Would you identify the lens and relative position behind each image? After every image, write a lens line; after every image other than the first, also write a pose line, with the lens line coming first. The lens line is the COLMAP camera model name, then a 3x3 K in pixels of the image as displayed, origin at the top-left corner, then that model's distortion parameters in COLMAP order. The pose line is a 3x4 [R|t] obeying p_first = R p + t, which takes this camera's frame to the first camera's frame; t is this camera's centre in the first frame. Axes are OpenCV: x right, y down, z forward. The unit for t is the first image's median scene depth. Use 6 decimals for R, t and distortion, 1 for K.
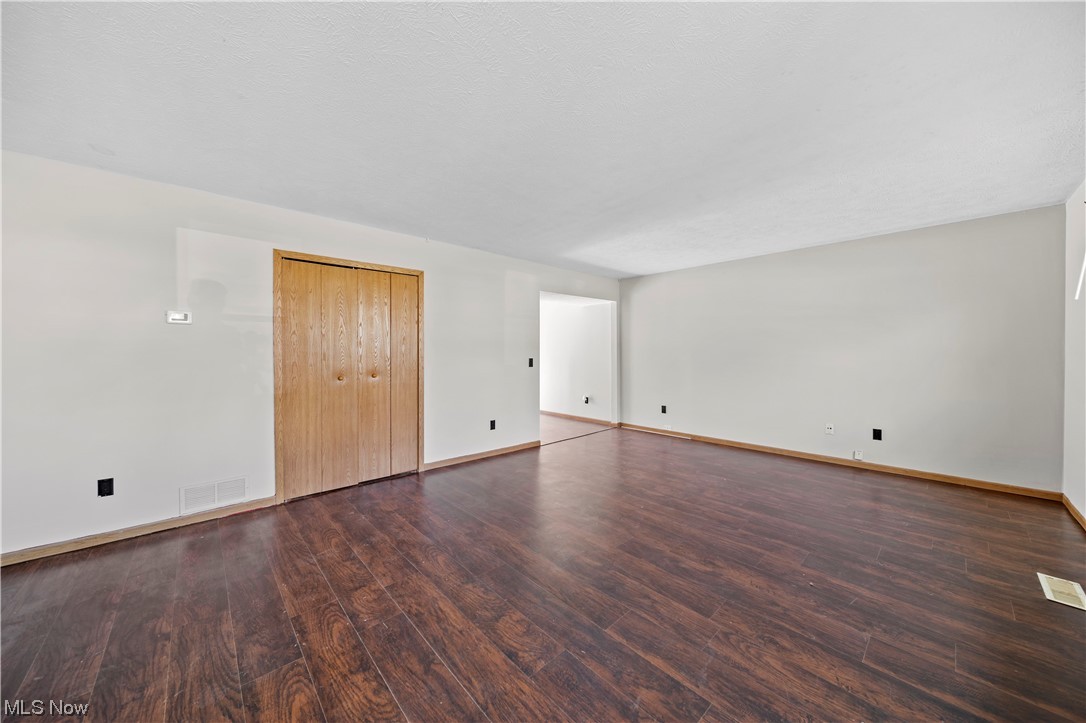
lens RADIAL K [[379.8, 0, 540.6], [0, 379.8, 341.2], [0, 0, 1]] dist [0.008198, 0.000002]
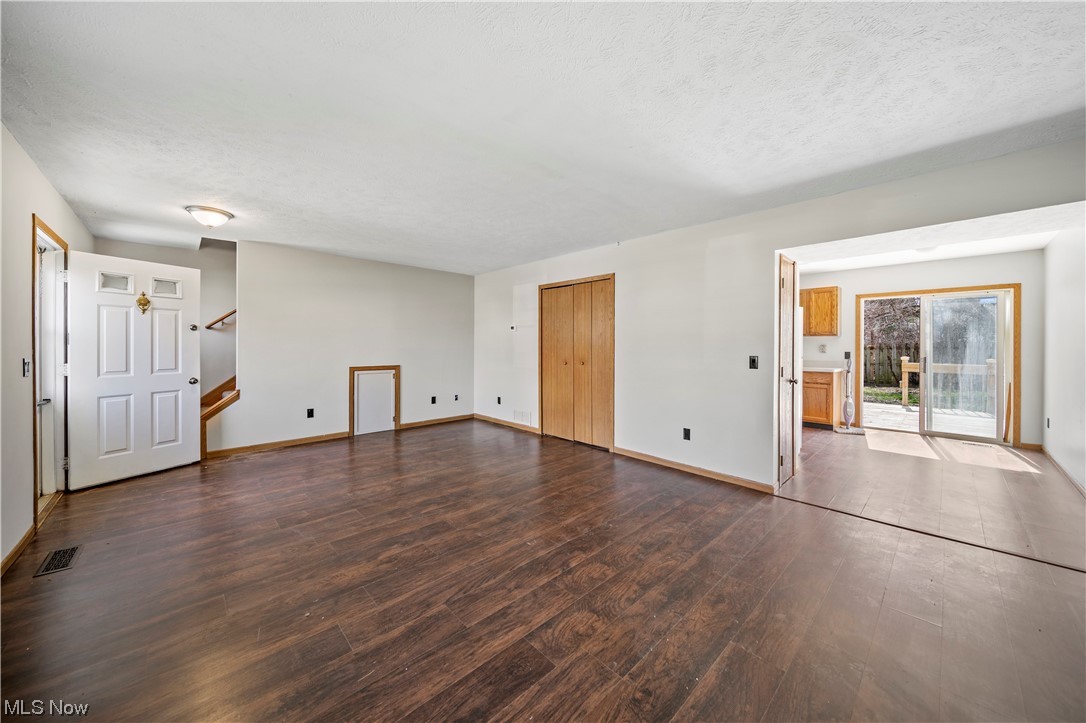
lens RADIAL K [[379.8, 0, 540.6], [0, 379.8, 341.2], [0, 0, 1]] dist [0.008198, 0.000002]
pose [[0.008817, -0.007576, -0.999932, 1.142768], [0.024366, 0.999676, -0.007359, 0.025198], [0.999664, -0.024299, 0.008999, 1.109698]]
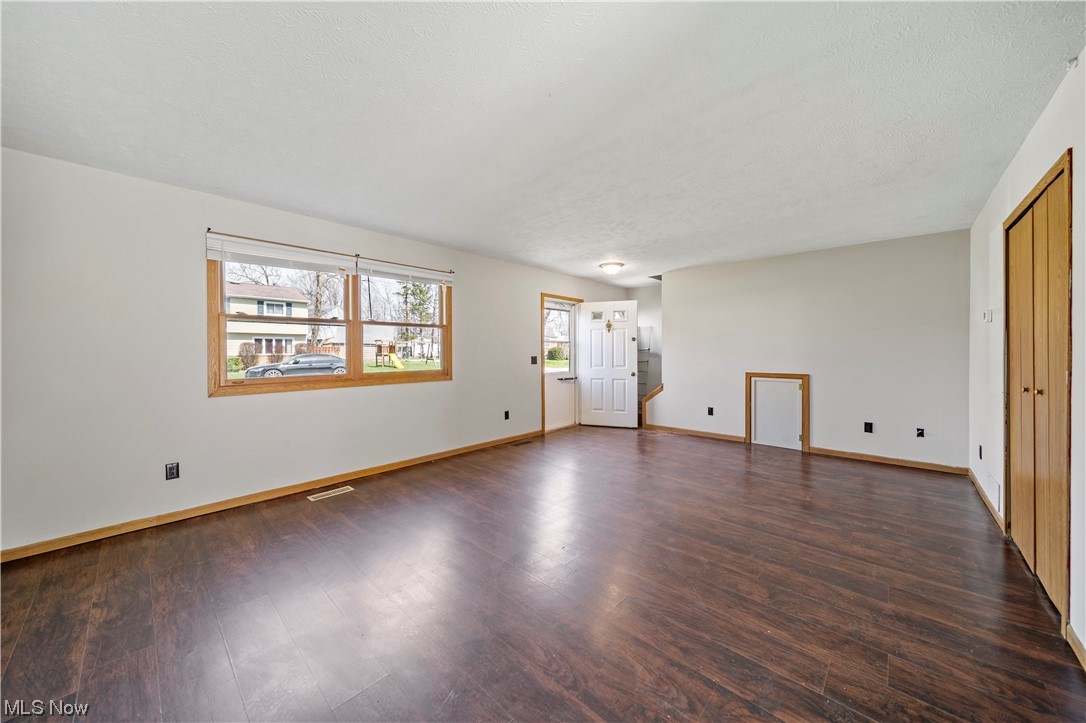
lens RADIAL K [[379.2, 0, 541.8], [0, 379.2, 358.5], [0, 0, 1]] dist [-0.002218, -0.000029]
pose [[-0.997082, 0.007061, -0.076012, 0.396399], [0.007696, 0.999938, -0.008066, 0.055517], [0.075951, -0.008628, -0.997074, 1.924594]]
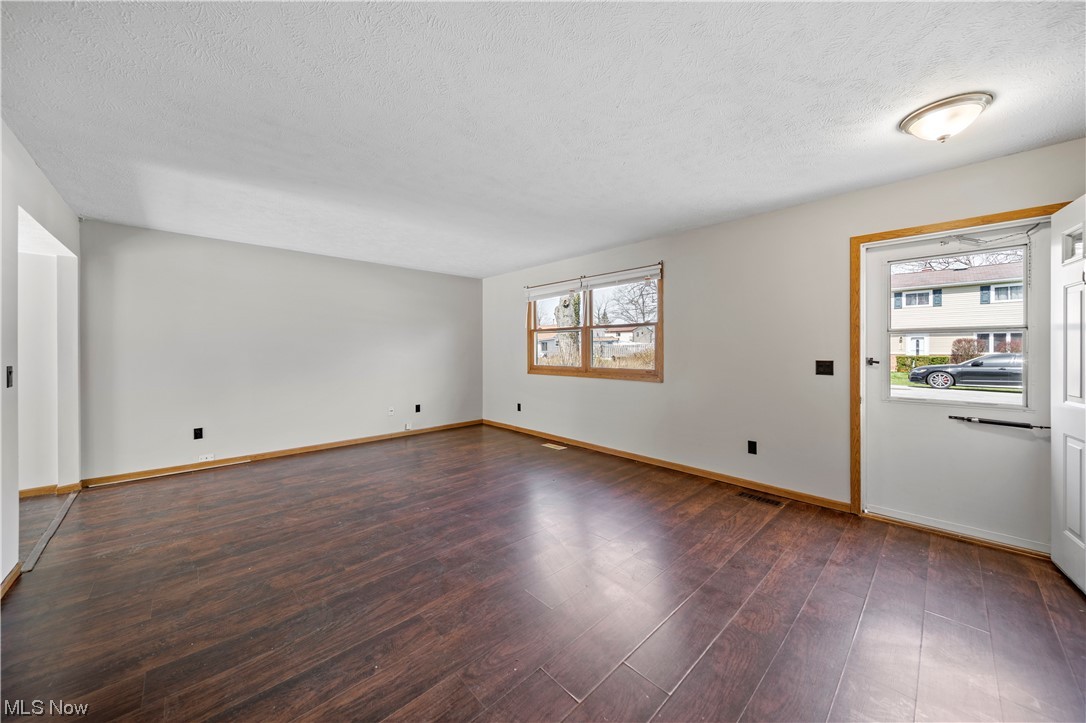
lens RADIAL K [[379.2, 0, 541.8], [0, 379.2, 358.5], [0, 0, 1]] dist [-0.002218, -0.000029]
pose [[-0.012996, -0.018939, 0.999736, -0.765977], [-0.027700, 0.999444, 0.018573, 0.024204], [-0.999532, -0.027451, -0.013514, 0.788423]]
